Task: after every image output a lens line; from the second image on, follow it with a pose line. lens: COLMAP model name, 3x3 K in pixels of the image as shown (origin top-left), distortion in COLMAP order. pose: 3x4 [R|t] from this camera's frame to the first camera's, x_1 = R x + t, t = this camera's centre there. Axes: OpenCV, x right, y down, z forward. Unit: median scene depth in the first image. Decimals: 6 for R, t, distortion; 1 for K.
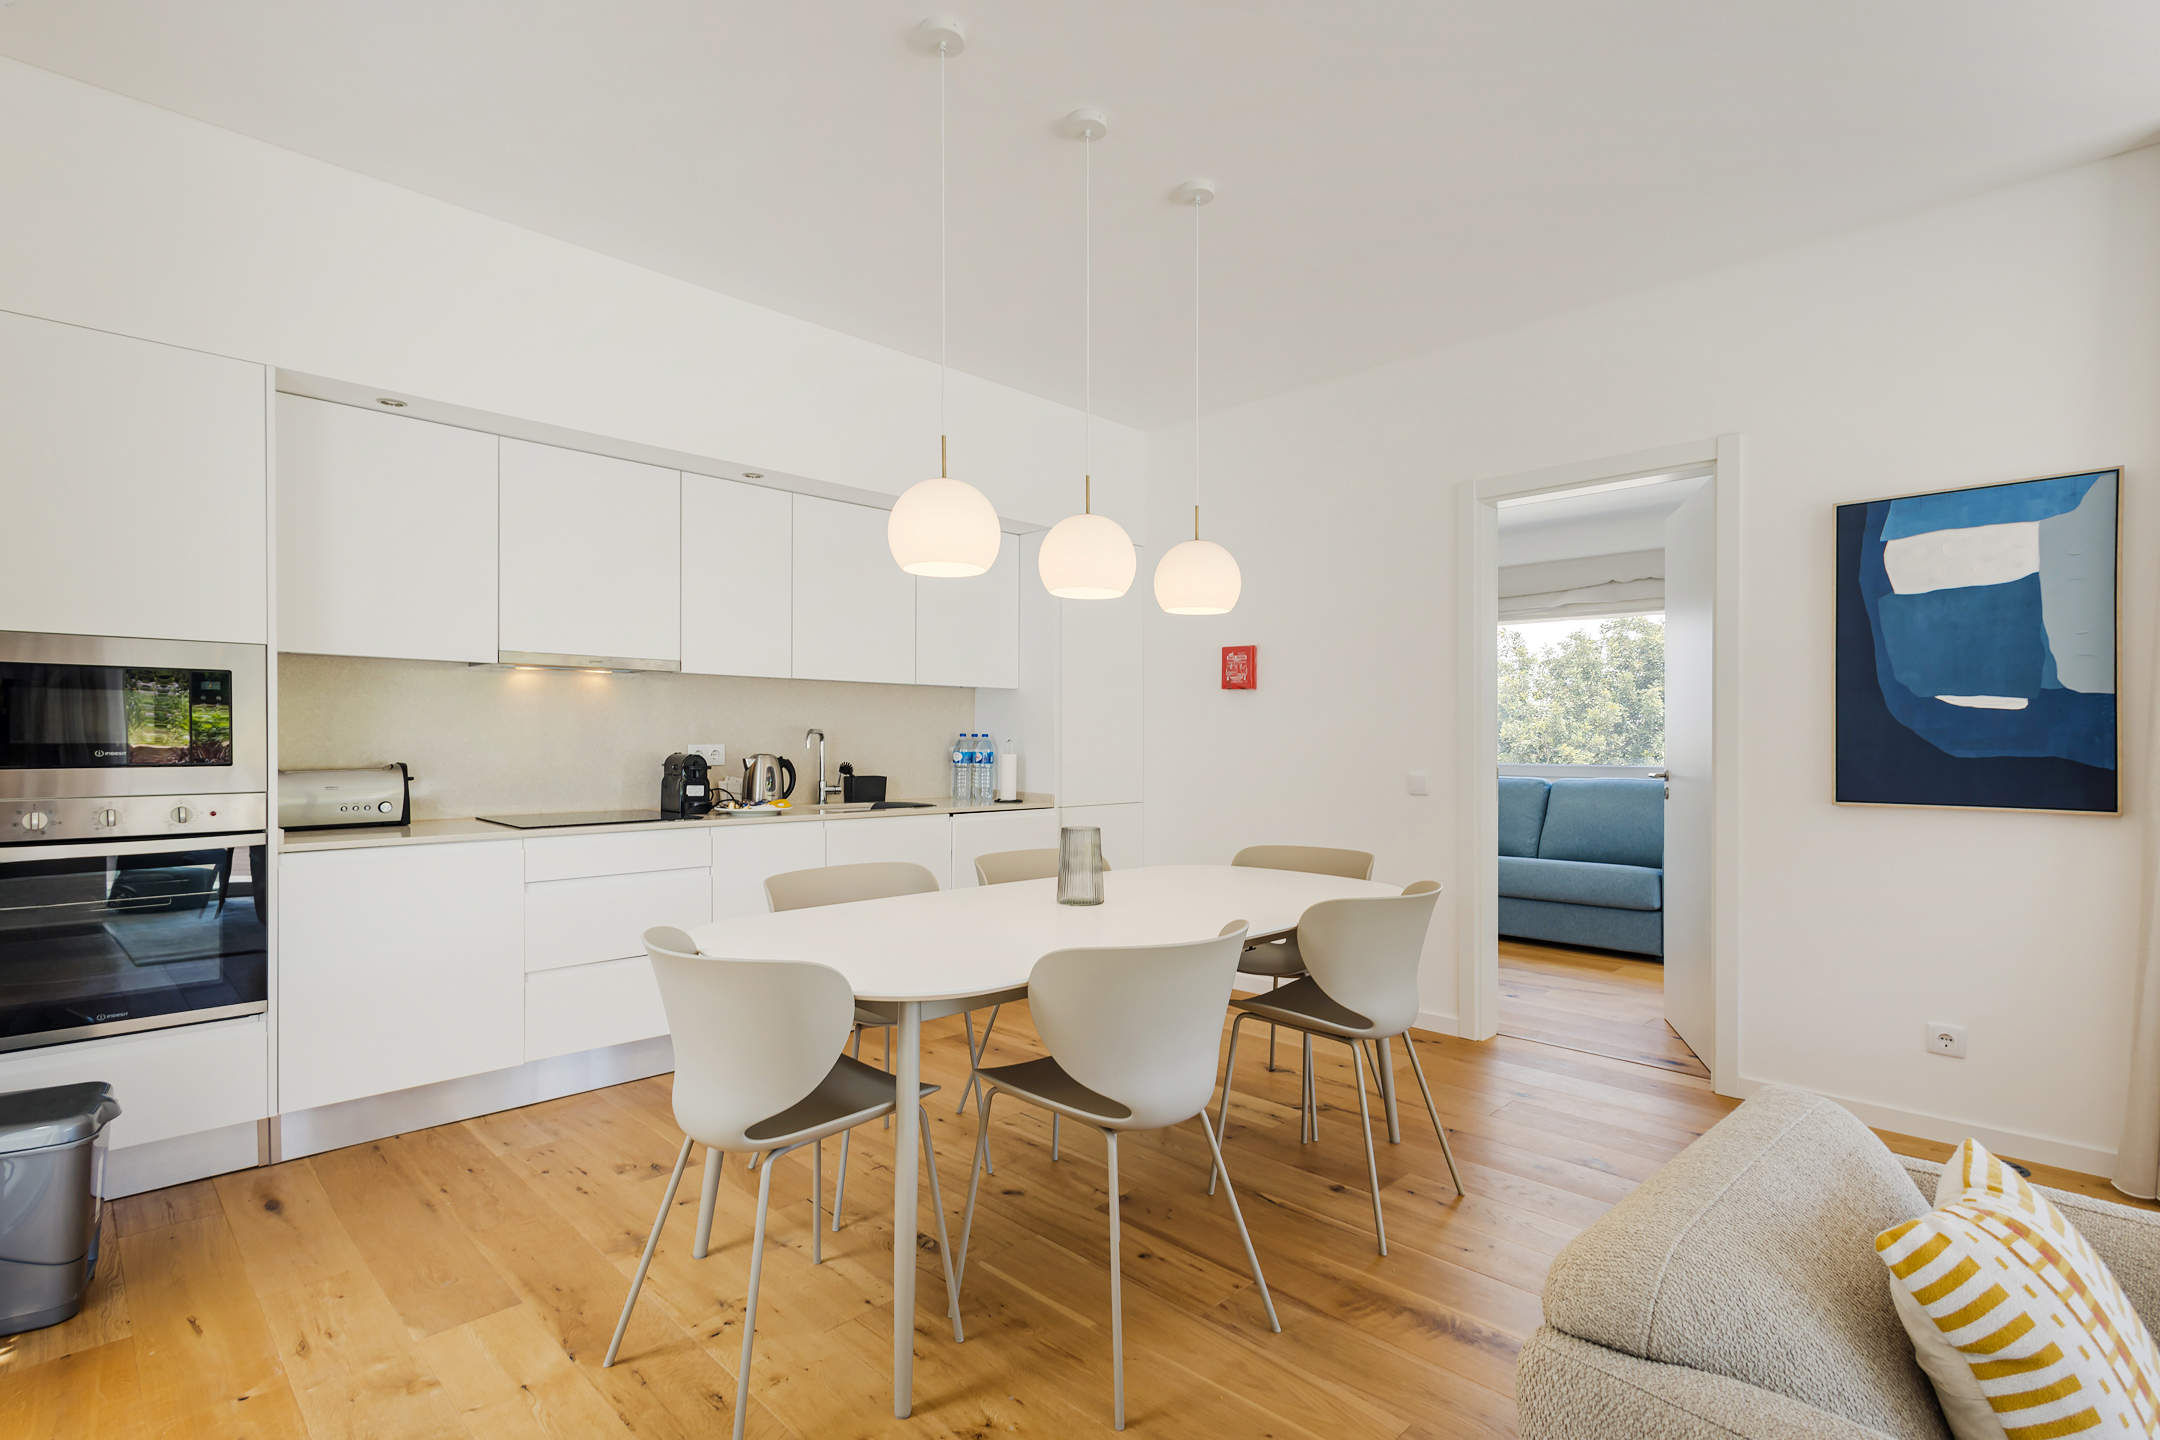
lens RADIAL K [[998.3, 0, 1080.1], [0, 998.3, 730.4], [0, 0, 1]] dist [0.005469, 0.000066]
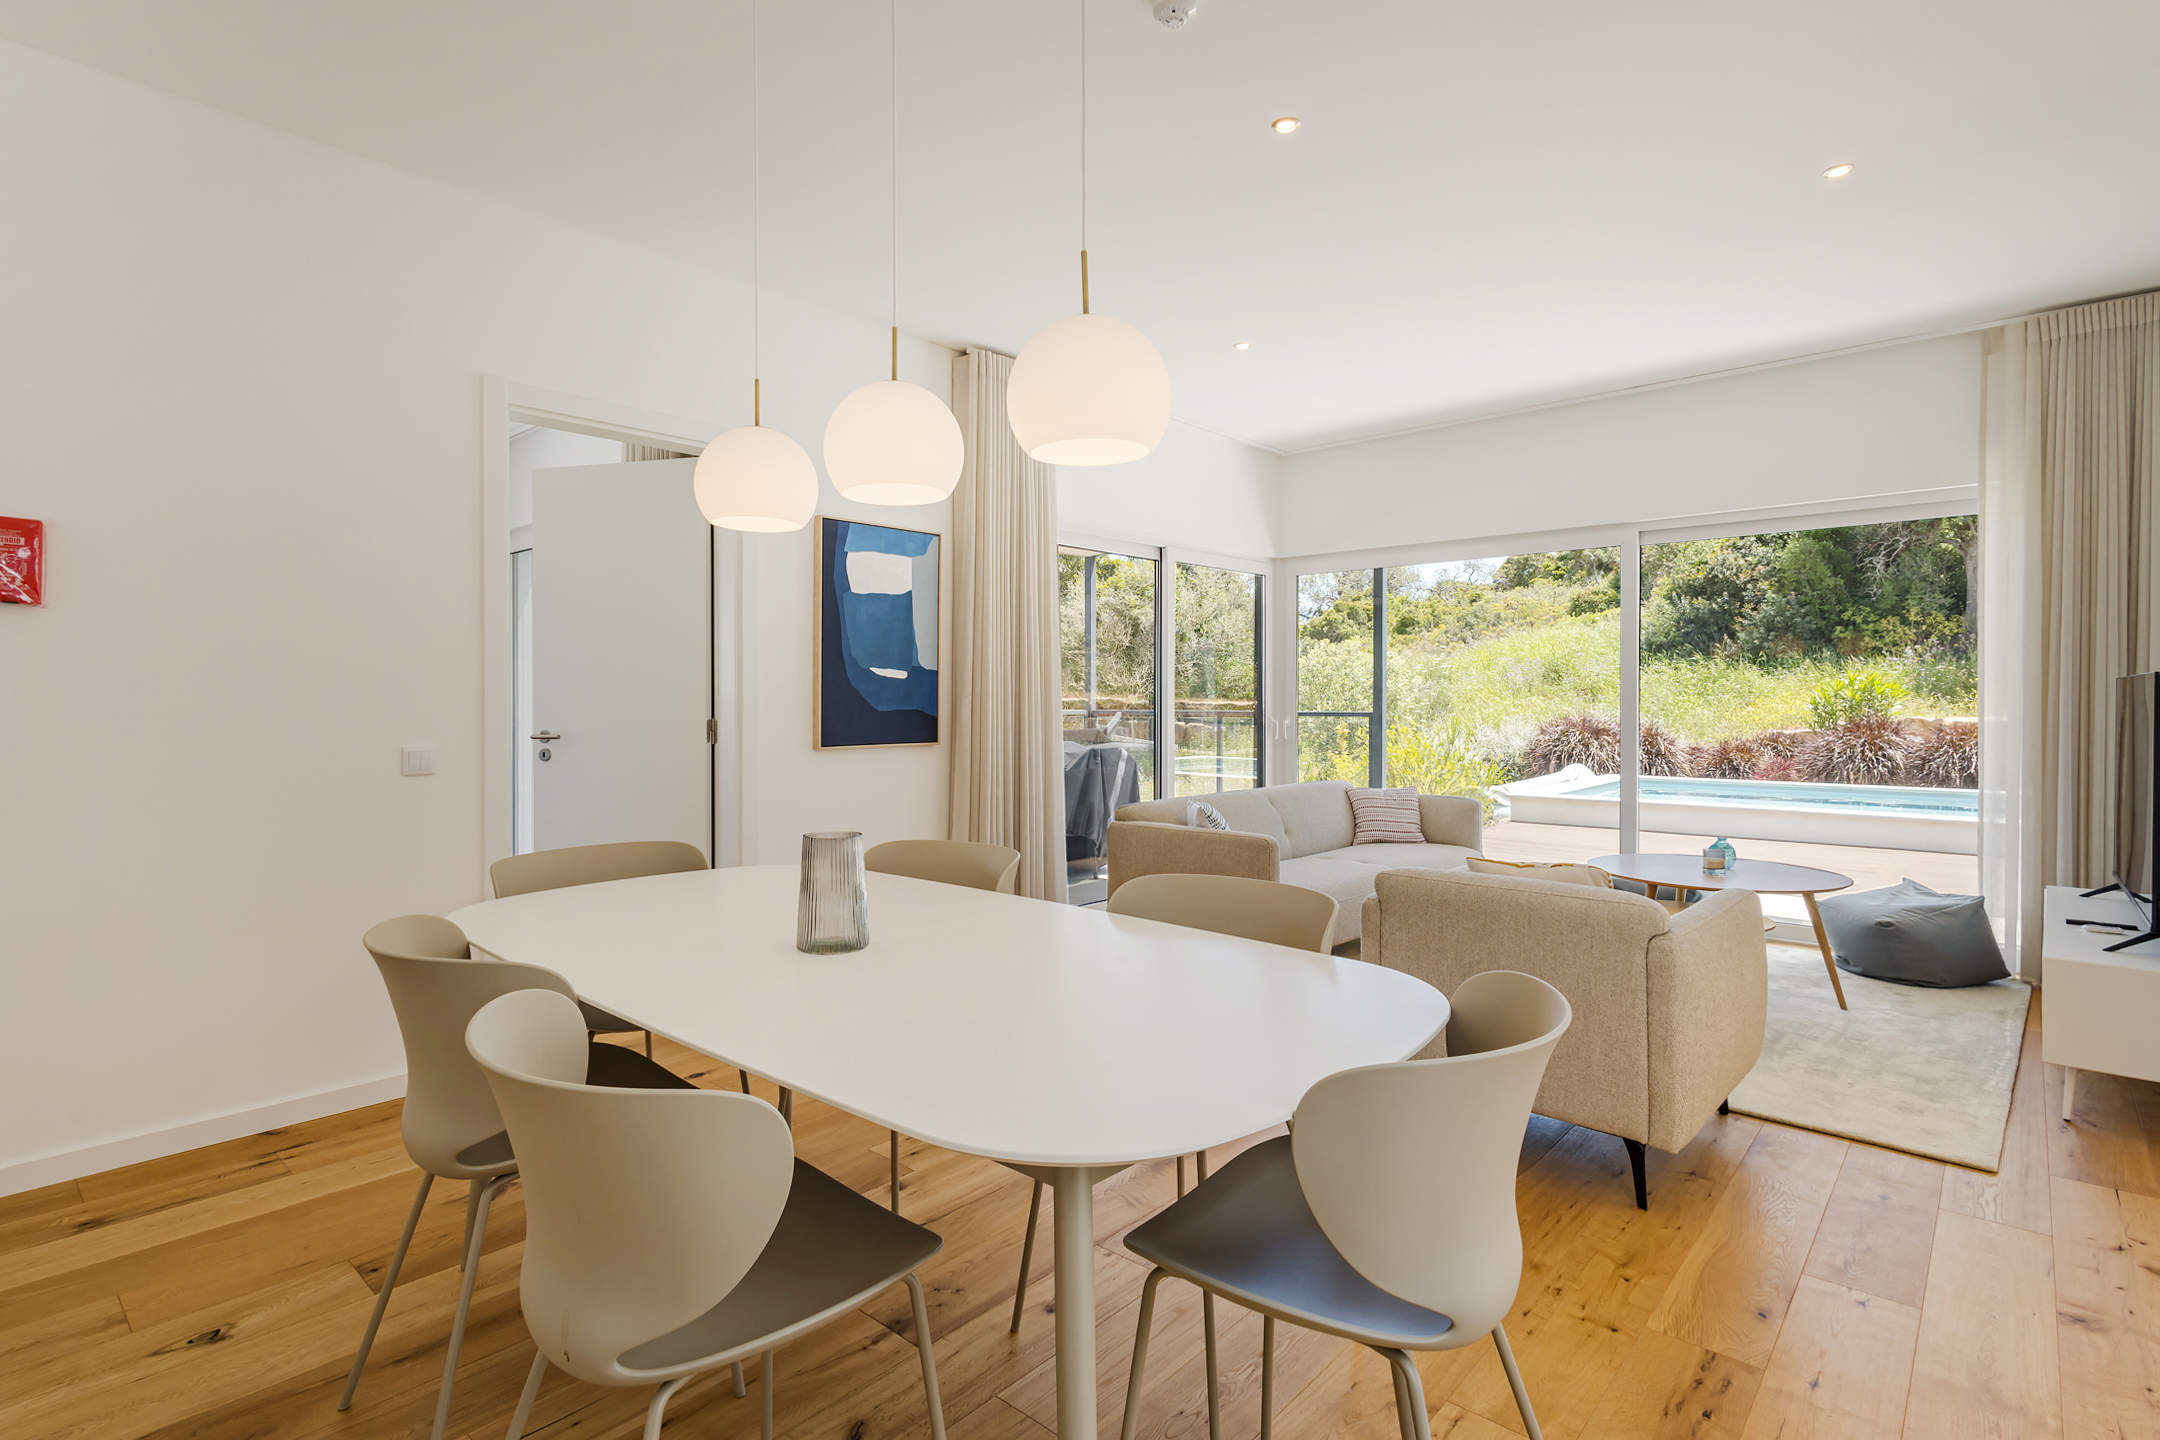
lens RADIAL K [[998.3, 0, 1080.4], [0, 998.3, 710.9], [0, 0, 1]] dist [0.005469, 0.000066]
pose [[-0.034027, -0.012833, 0.999339, -0.607086], [-0.006815, 0.999897, 0.012608, 0.007341], [-0.999398, -0.006381, -0.034111, 0.801935]]
